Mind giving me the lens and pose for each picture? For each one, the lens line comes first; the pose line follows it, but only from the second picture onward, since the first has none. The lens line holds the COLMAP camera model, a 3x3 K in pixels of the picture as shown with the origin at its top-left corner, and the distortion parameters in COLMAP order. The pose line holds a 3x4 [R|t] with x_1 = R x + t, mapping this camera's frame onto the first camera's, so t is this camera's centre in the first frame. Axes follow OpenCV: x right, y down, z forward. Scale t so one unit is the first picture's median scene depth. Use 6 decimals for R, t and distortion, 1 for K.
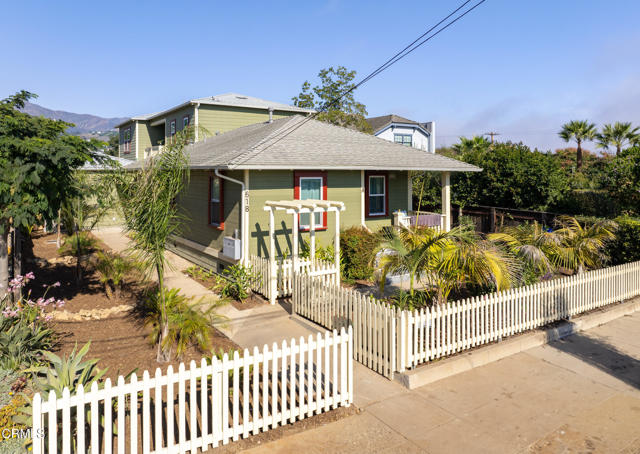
lens RADIAL K [[484.6, 0, 320.0], [0, 484.6, 227.0], [0, 0, 1]] dist [-0.000579, 0.000265]
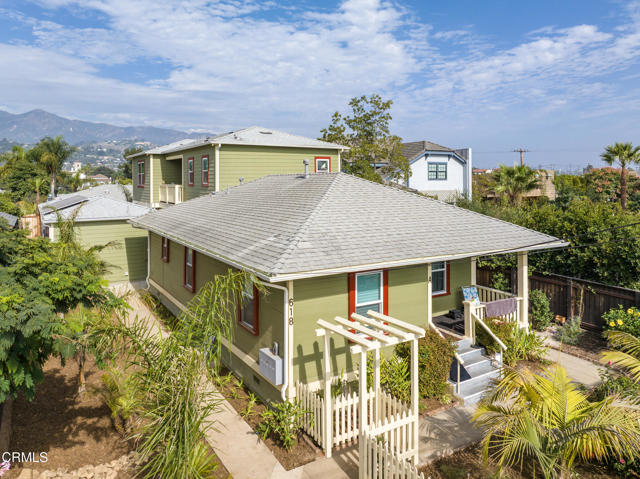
lens RADIAL K [[474.6, 0, 320.0], [0, 474.6, 239.5], [0, 0, 1]] dist [-0.004539, 0.000599]
pose [[0.999730, -0.001532, -0.023198, -0.045684], [0.002137, 0.999657, 0.026102, -0.100558], [0.023150, -0.026144, 0.999390, 0.127645]]
